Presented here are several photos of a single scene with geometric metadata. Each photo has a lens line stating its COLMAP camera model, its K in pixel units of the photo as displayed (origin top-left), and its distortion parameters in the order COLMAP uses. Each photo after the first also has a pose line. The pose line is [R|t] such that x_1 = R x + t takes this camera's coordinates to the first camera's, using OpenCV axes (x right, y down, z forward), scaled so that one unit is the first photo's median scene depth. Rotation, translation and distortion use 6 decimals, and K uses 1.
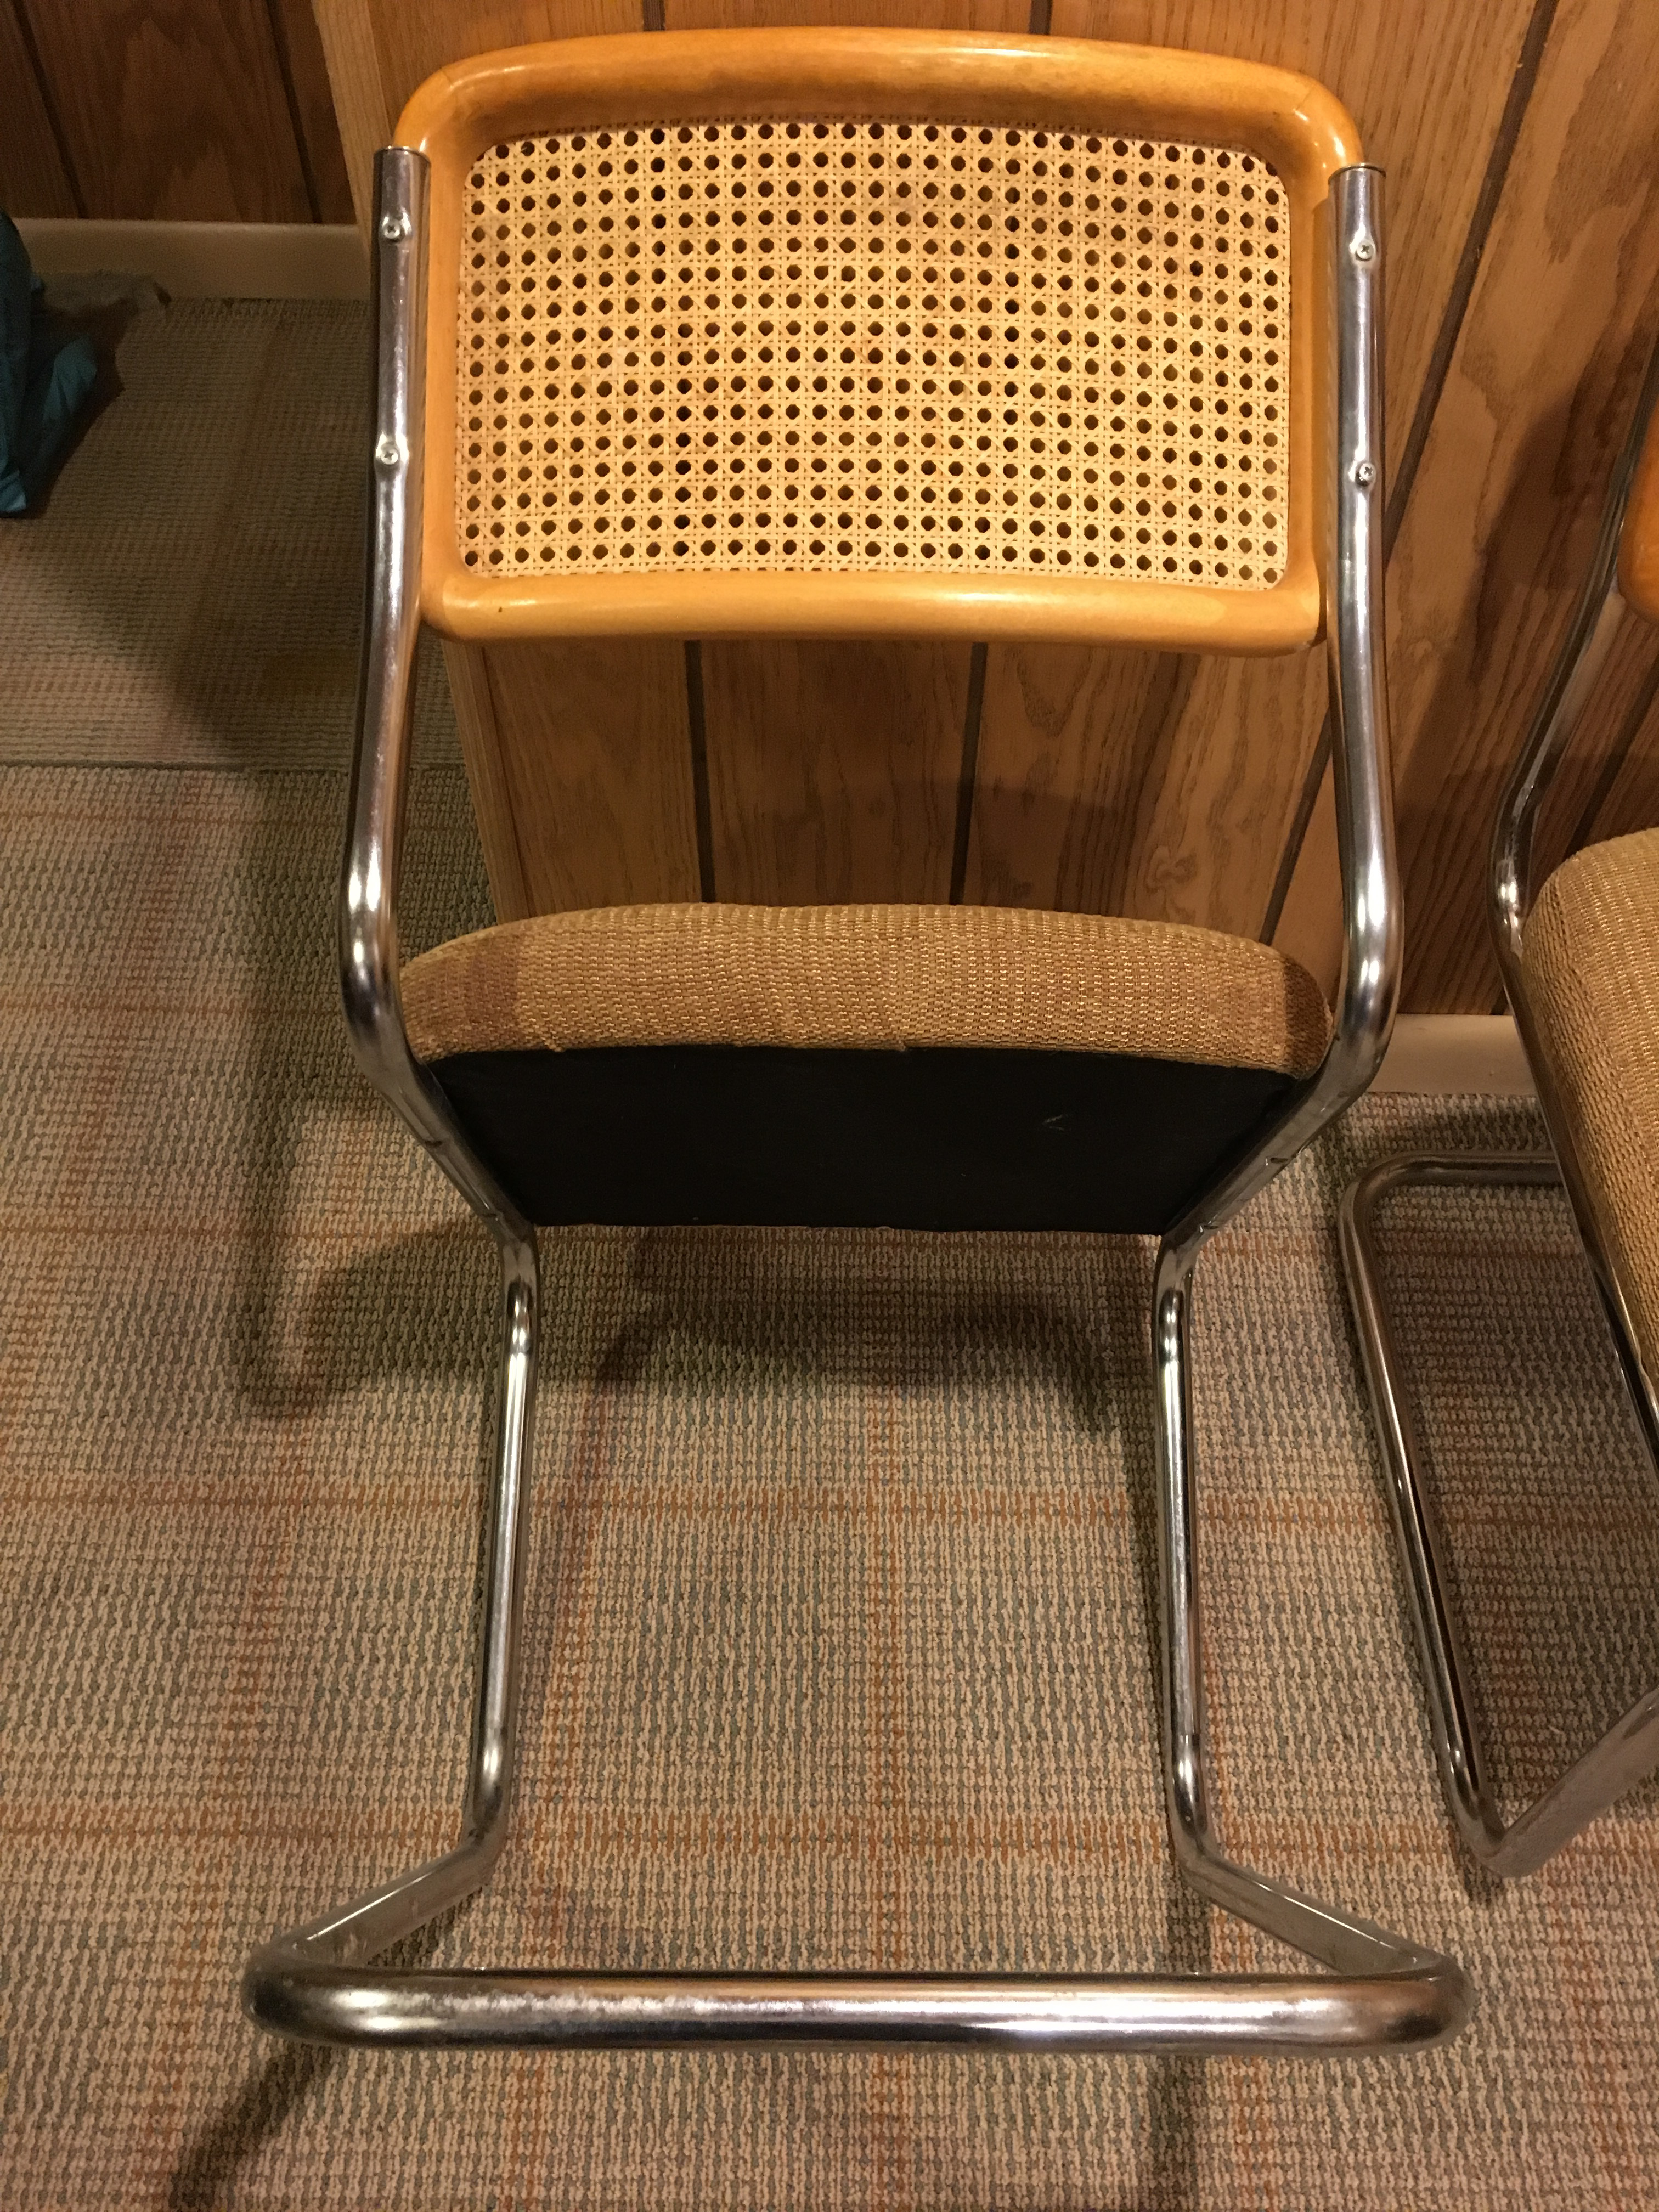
lens RADIAL K [[1852.4, 0, 838.0], [0, 1852.4, 1095.7], [0, 0, 1]] dist [0.071675, -0.096660]
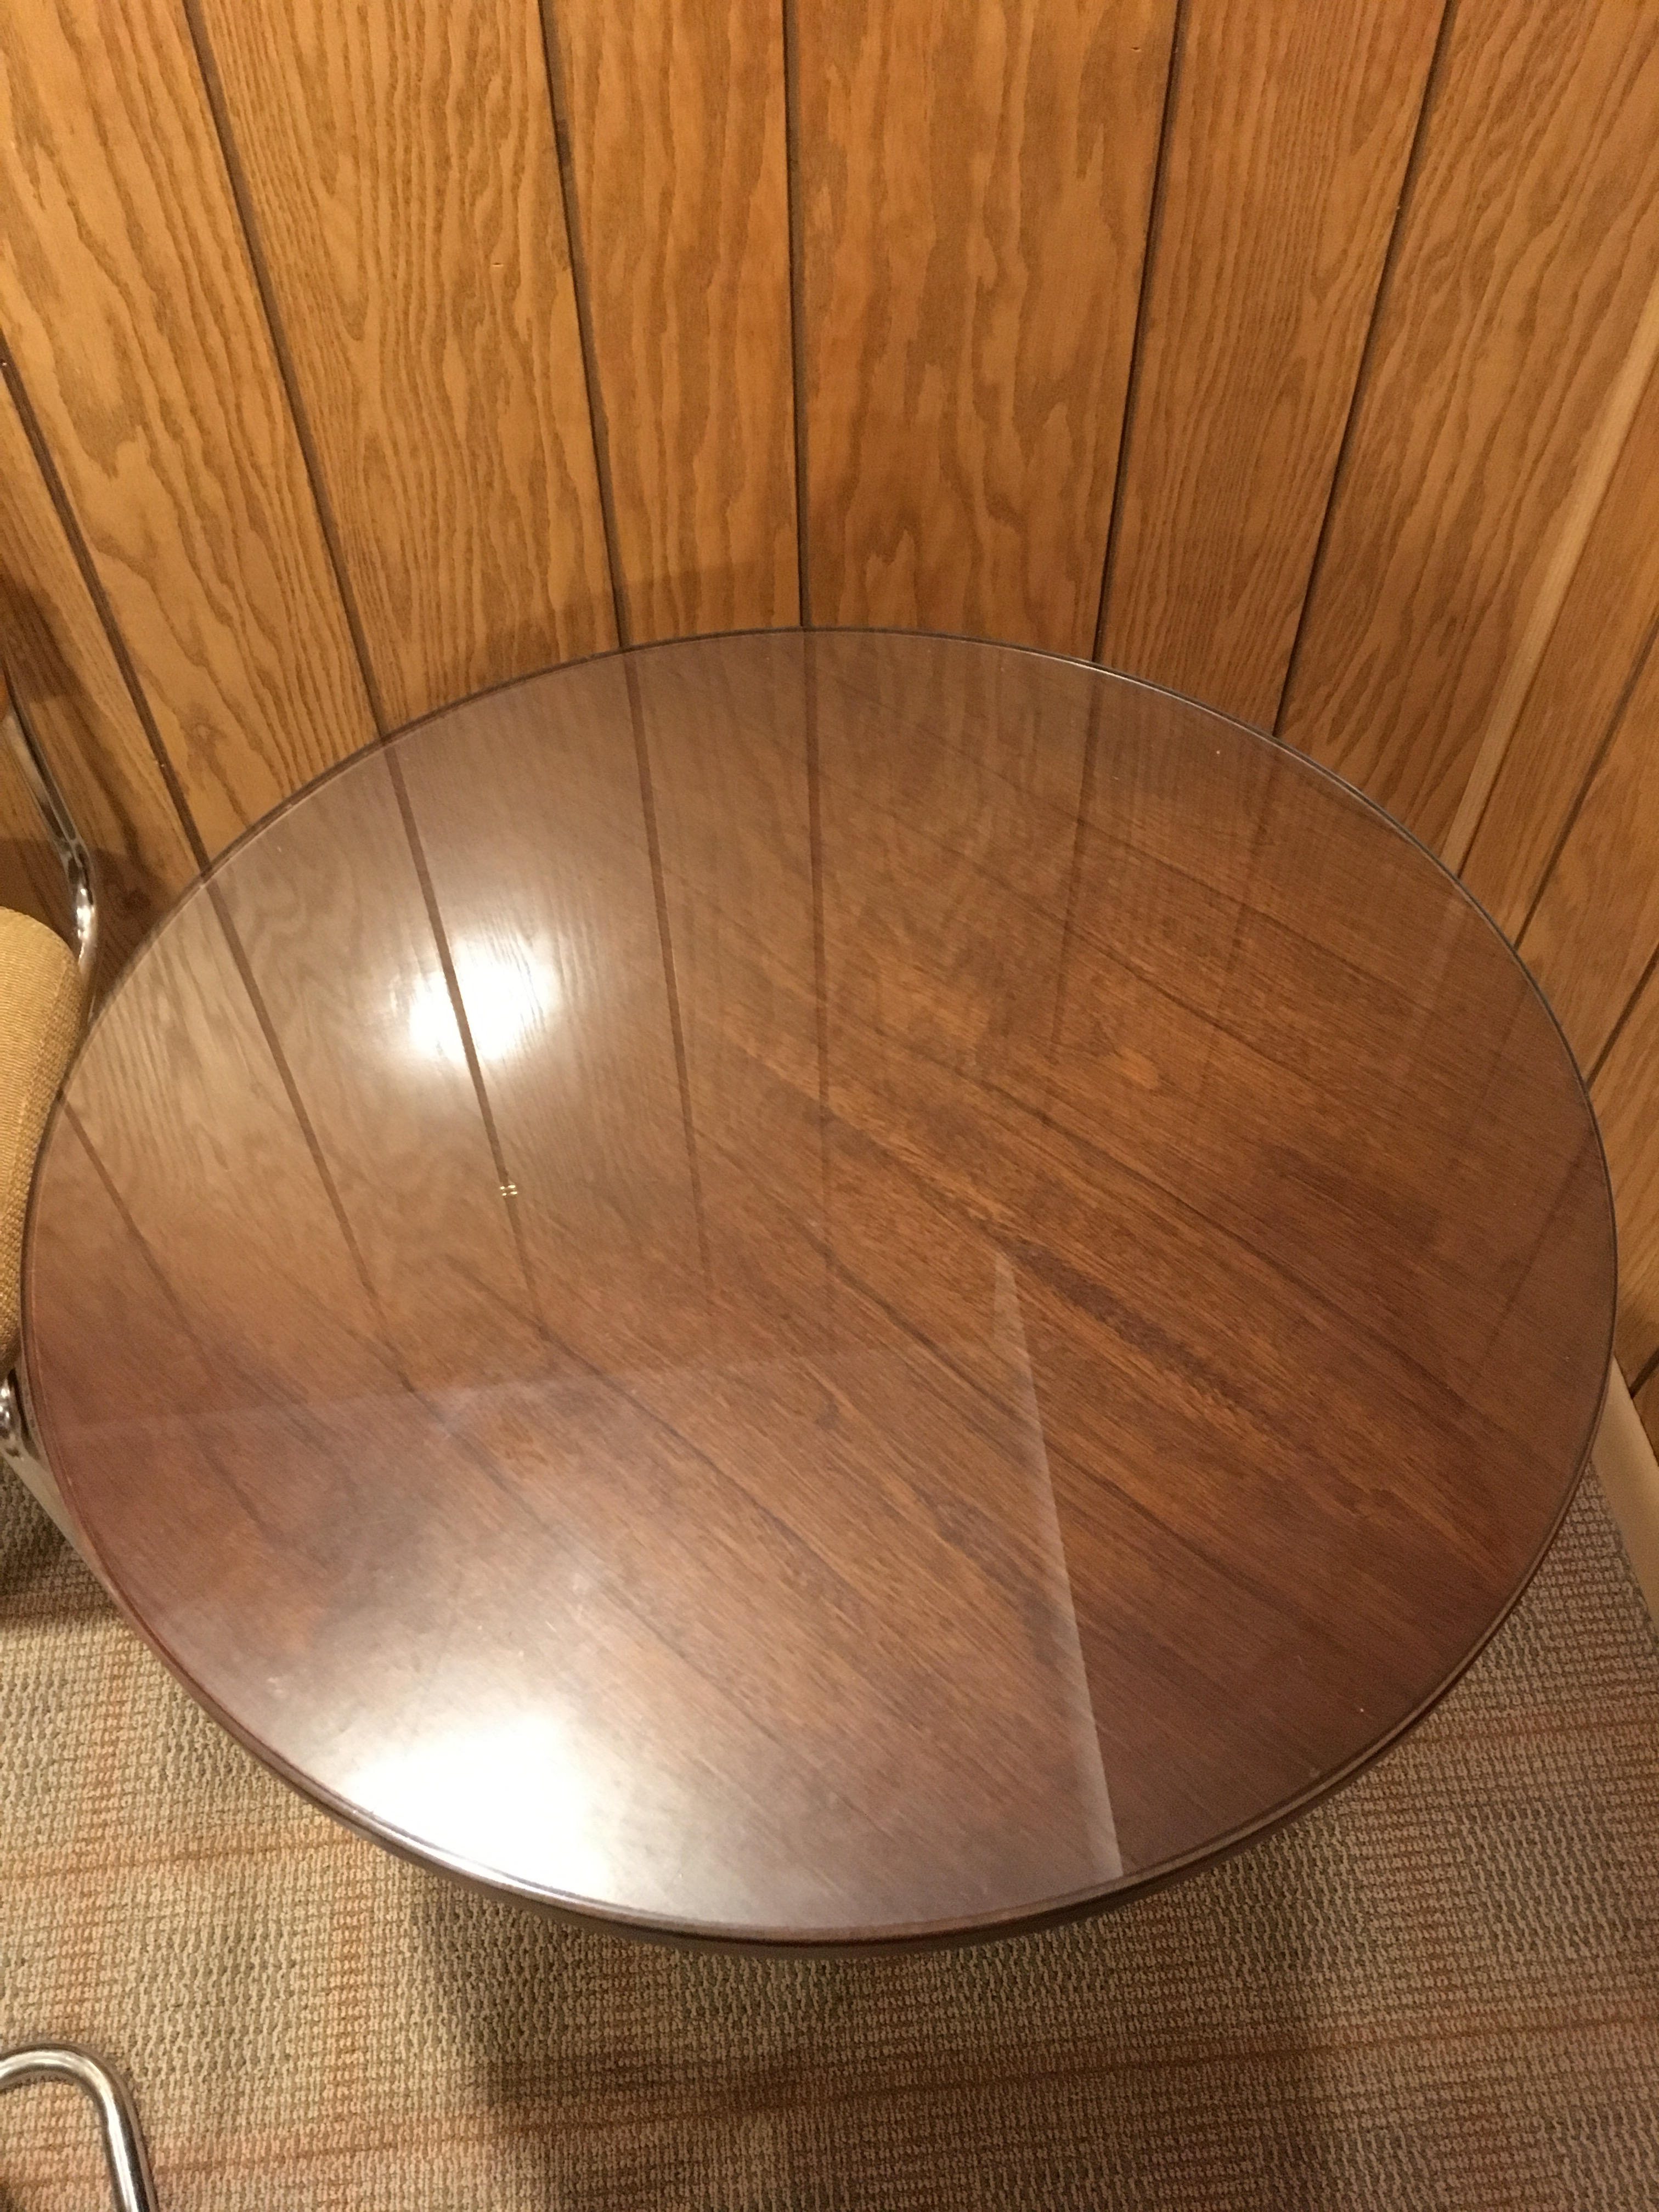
lens RADIAL K [[1852.4, 0, 837.8], [0, 1852.4, 1095.6], [0, 0, 1]] dist [0.071675, -0.096660]
pose [[0.994705, -0.093831, 0.041919, 0.650628], [0.094025, 0.995566, -0.002685, 0.073275], [-0.041481, 0.006612, 0.999117, -0.377686]]
